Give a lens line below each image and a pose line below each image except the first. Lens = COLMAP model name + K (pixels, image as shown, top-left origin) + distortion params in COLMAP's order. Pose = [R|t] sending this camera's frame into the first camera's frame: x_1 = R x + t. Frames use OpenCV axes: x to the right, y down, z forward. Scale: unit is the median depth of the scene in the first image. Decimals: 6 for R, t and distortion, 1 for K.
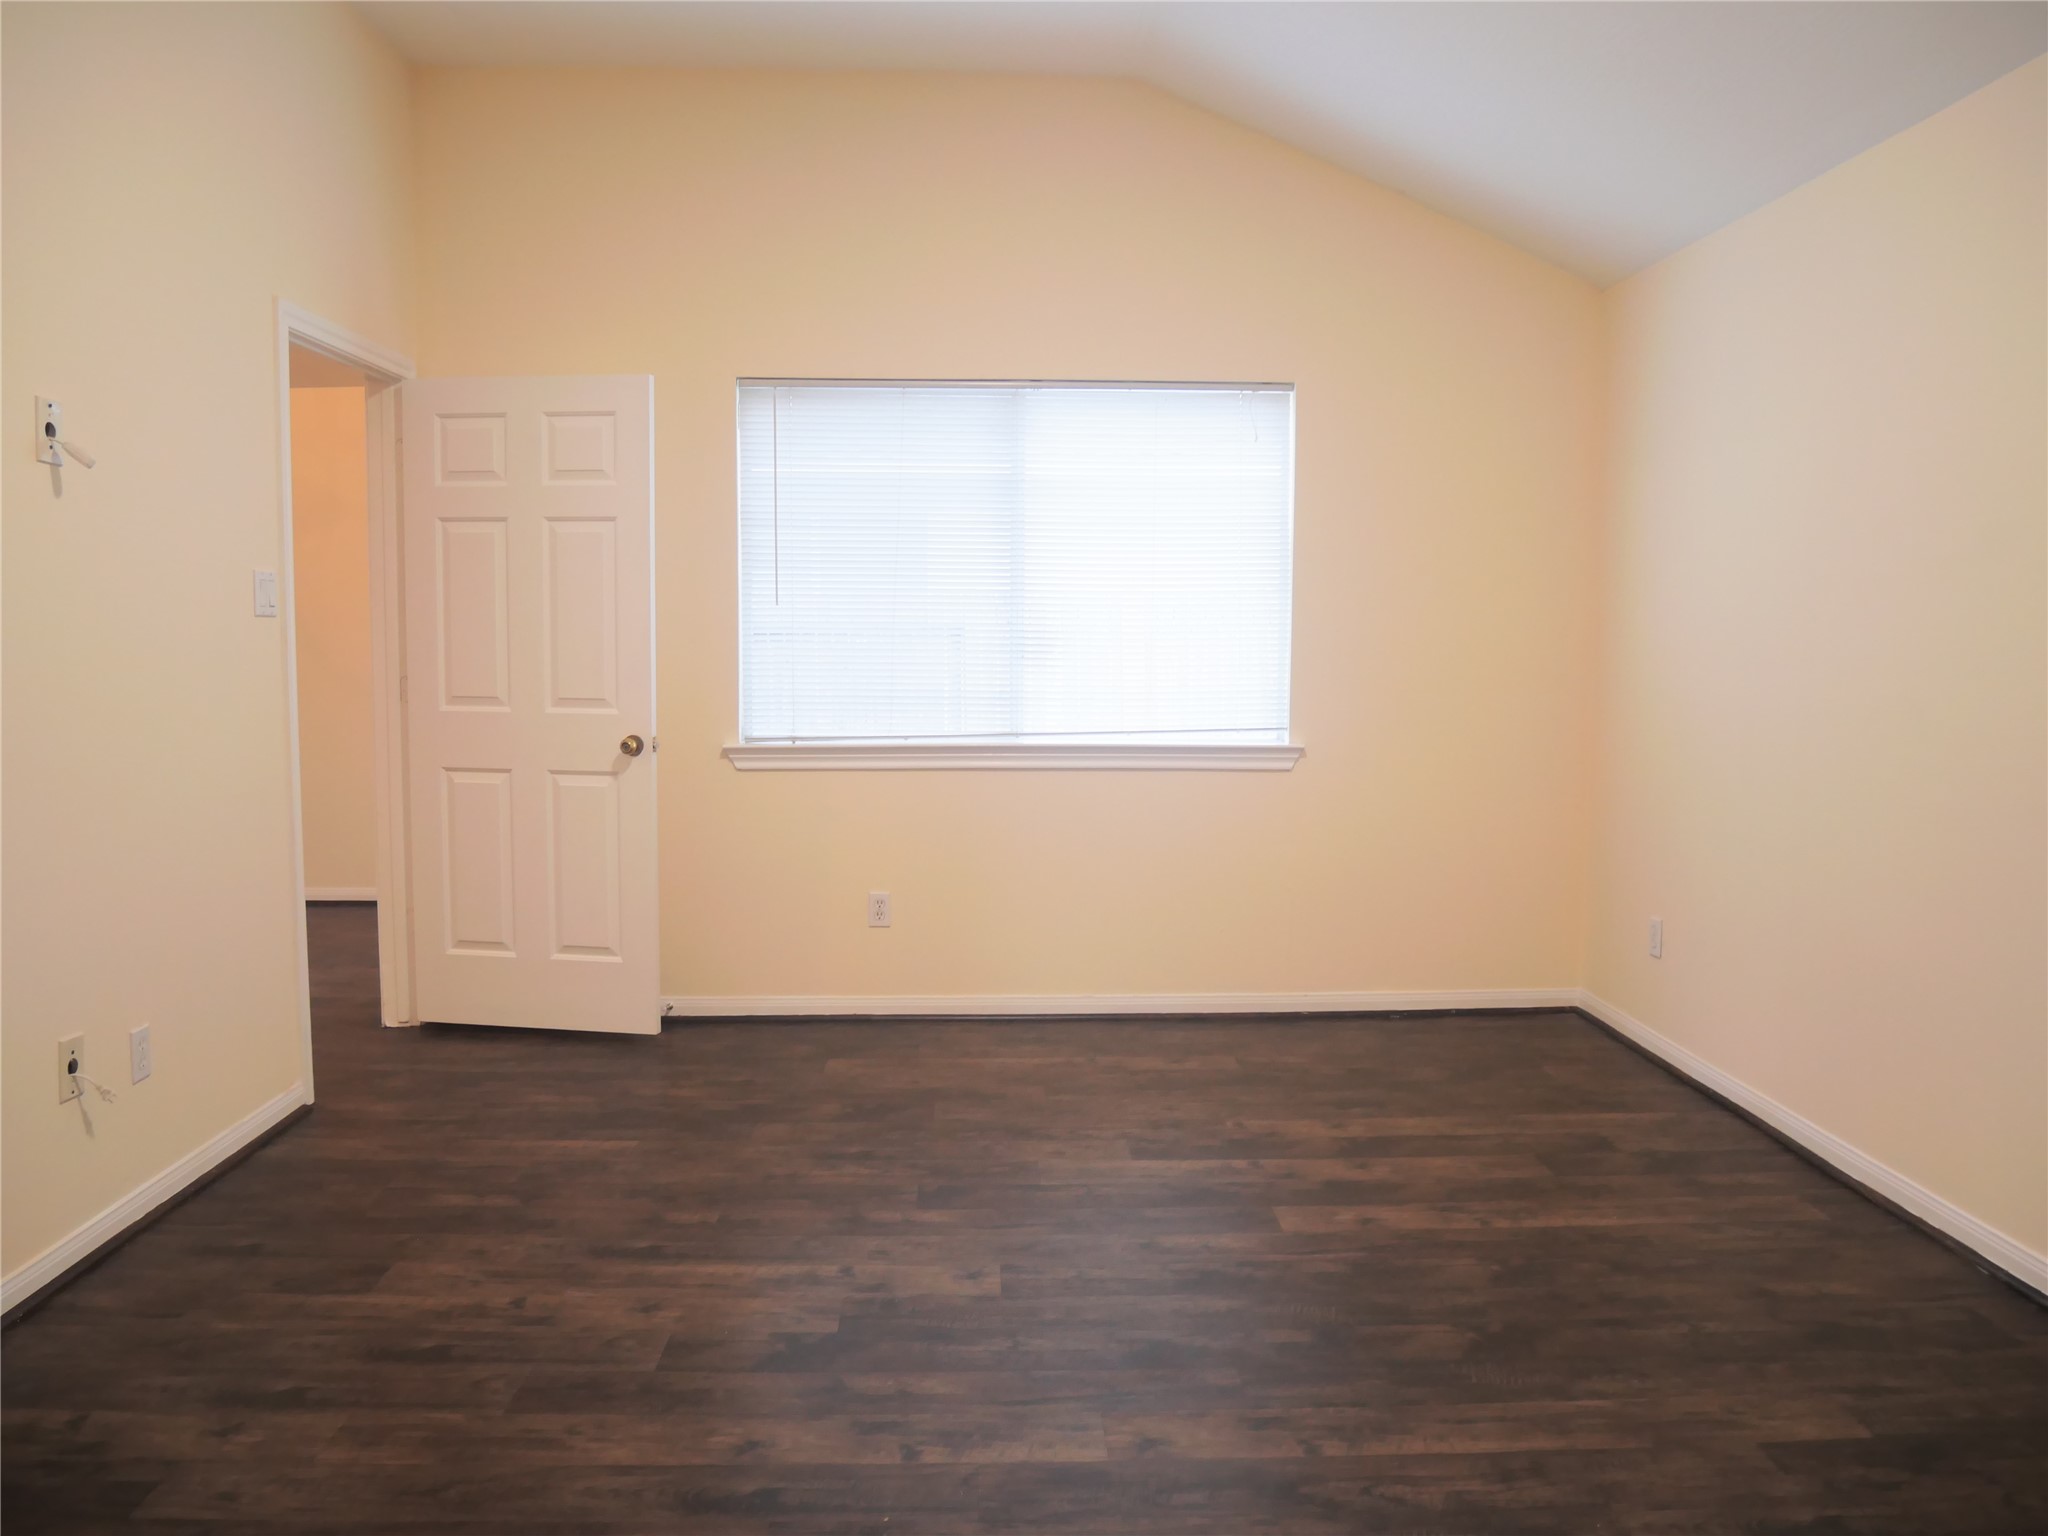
lens RADIAL K [[1500.6, 0, 1024.6], [0, 1500.6, 765.8], [0, 0, 1]] dist [-0.075970, 0.032671]
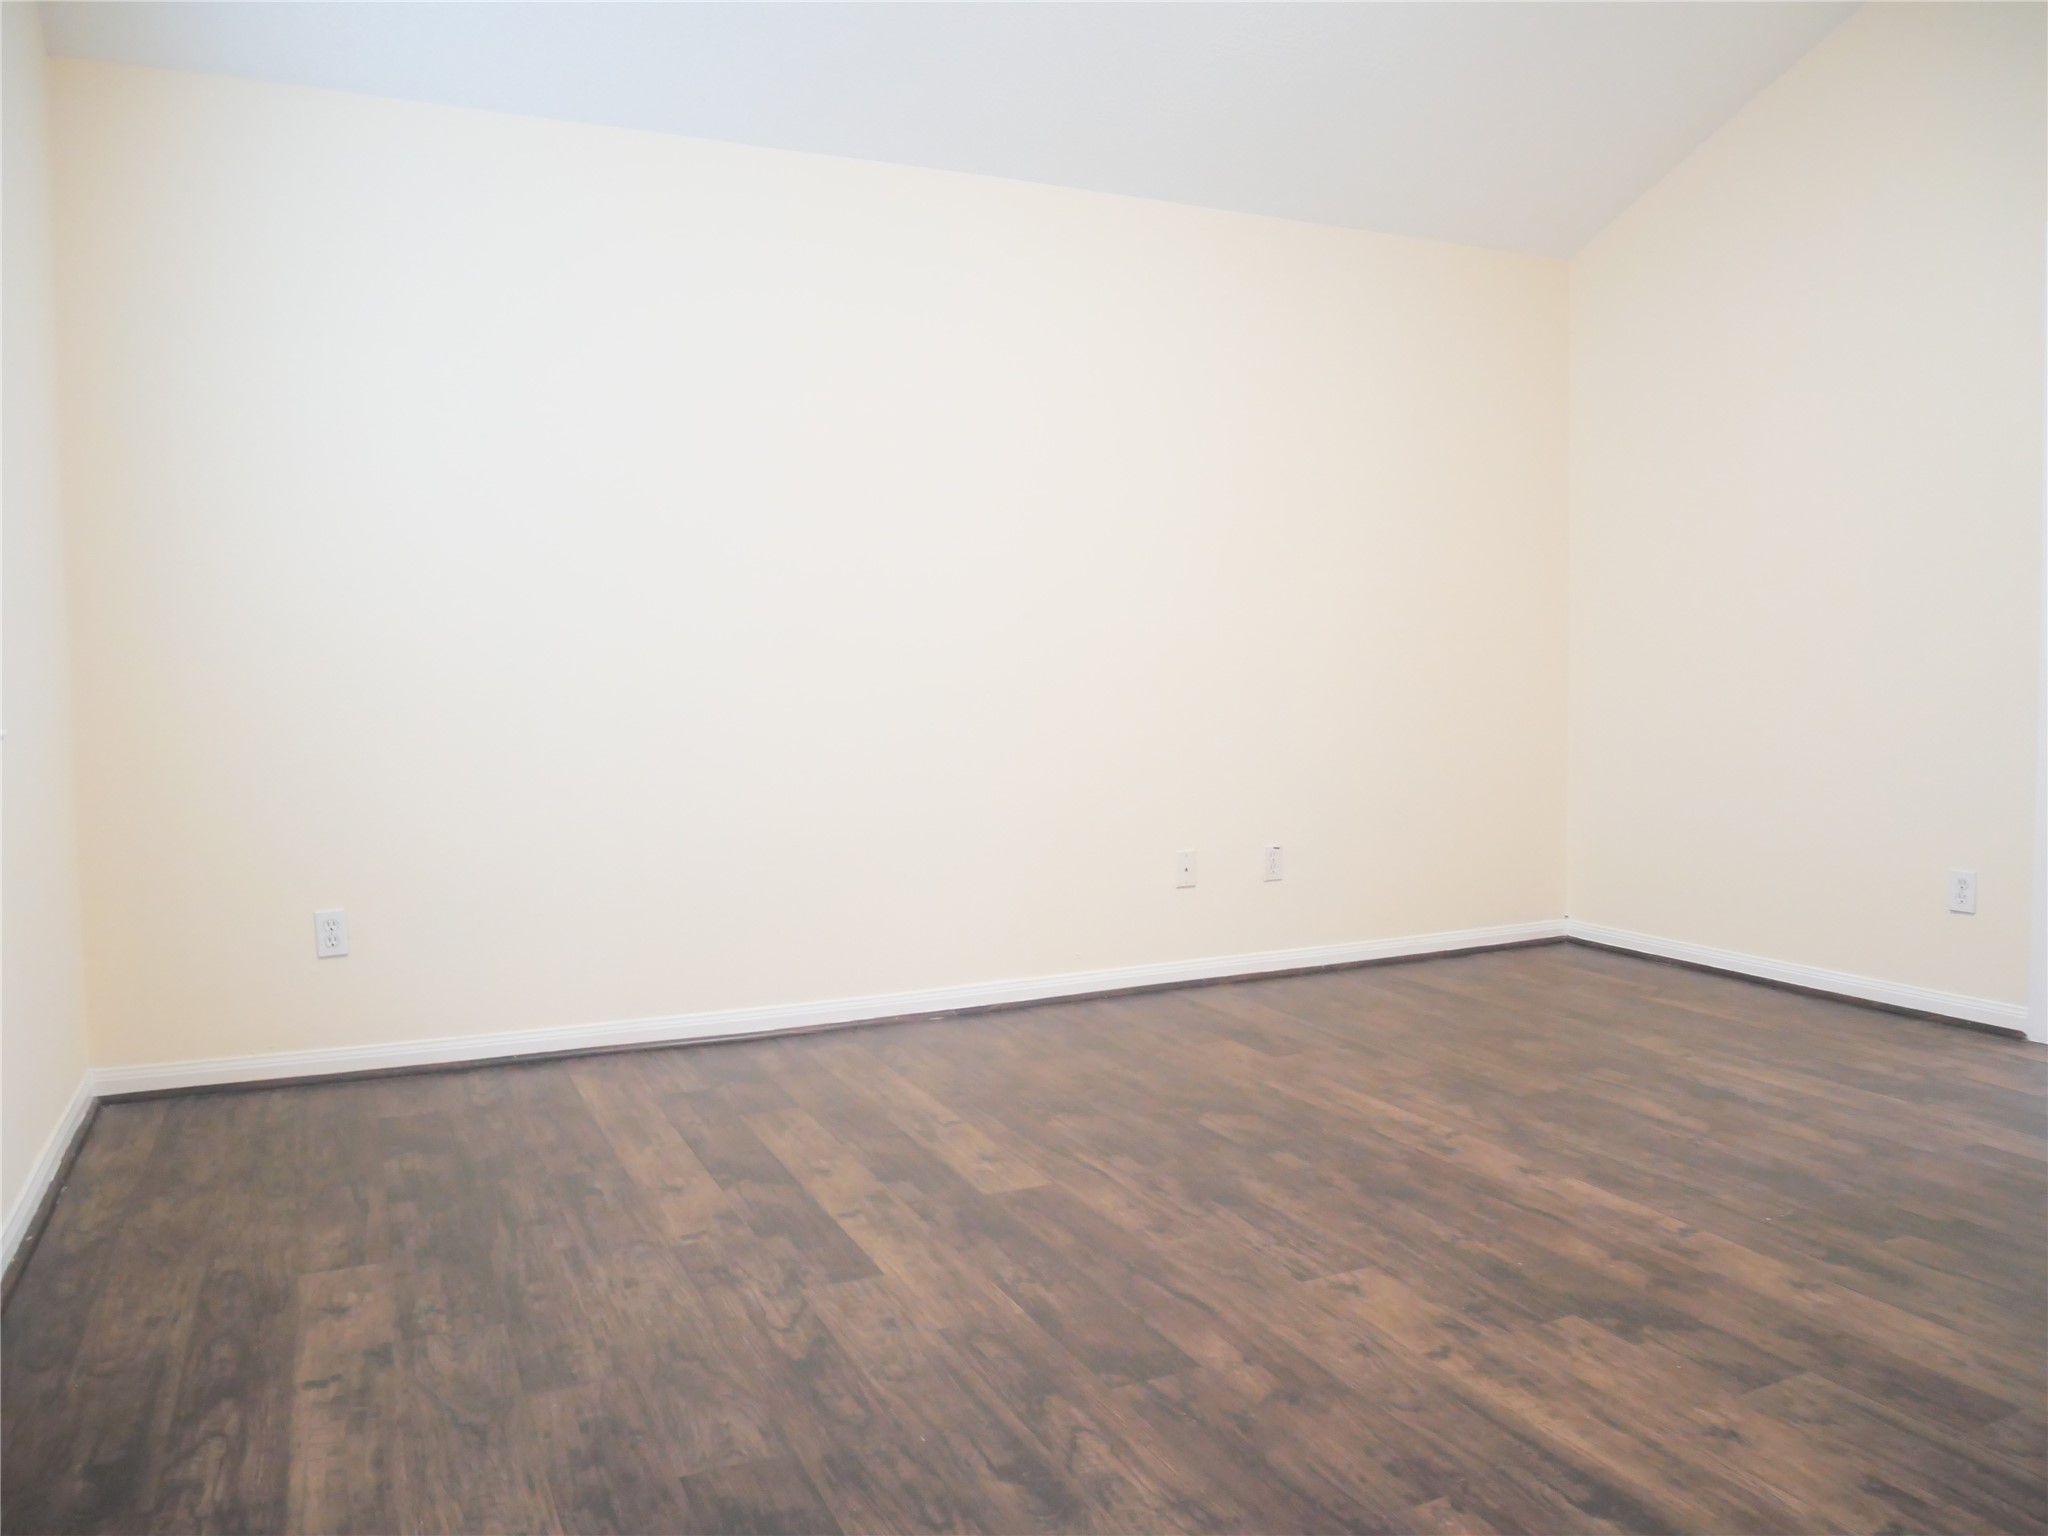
lens RADIAL K [[1500.6, 0, 1025.6], [0, 1500.6, 765.1], [0, 0, 1]] dist [-0.075970, 0.032671]
pose [[-0.392997, -0.061445, 0.917484, -0.697886], [0.086022, 0.990933, 0.103211, -0.040144], [-0.915507, 0.119486, -0.384148, 1.451433]]
